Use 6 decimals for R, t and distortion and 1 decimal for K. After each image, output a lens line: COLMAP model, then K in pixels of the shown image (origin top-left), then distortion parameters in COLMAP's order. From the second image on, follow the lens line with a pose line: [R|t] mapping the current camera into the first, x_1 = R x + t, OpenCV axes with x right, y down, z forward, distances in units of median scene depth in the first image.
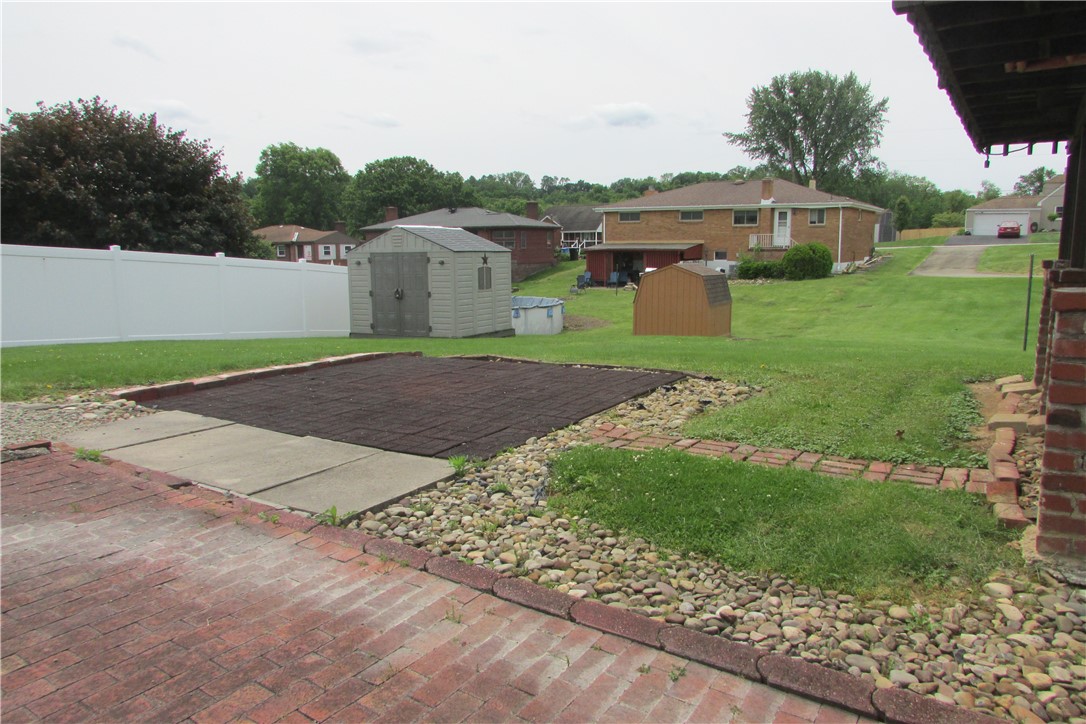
lens RADIAL K [[775.6, 0, 541.8], [0, 775.6, 369.3], [0, 0, 1]] dist [-0.028632, -0.001096]
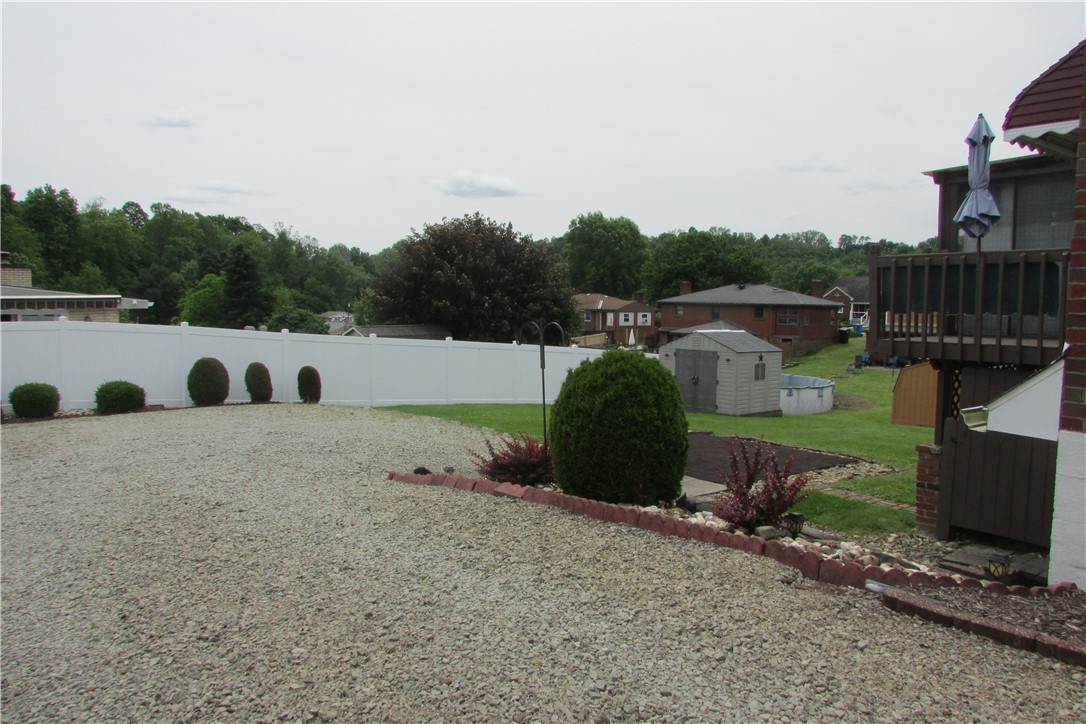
lens RADIAL K [[770.4, 0, 568.4], [0, 770.4, 349.2], [0, 0, 1]] dist [0.000155, -0.000437]
pose [[0.944539, 0.045164, -0.325279, 0.016498], [-0.077493, 0.993179, -0.087124, -0.005472], [0.319125, 0.107499, 0.941596, -0.132944]]
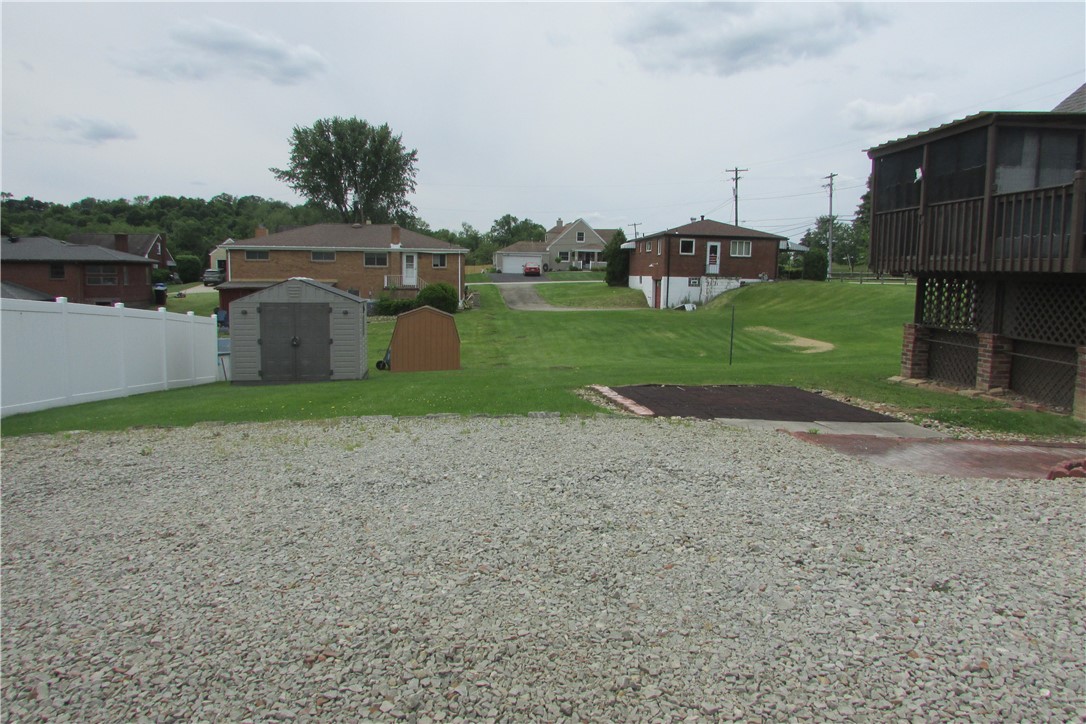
lens RADIAL K [[775.6, 0, 541.8], [0, 775.6, 369.3], [0, 0, 1]] dist [-0.028632, -0.001096]
pose [[0.811894, -0.055562, 0.581156, -0.194025], [0.078406, 0.996820, -0.014234, -0.006180], [-0.578517, 0.057123, 0.813668, -0.024050]]
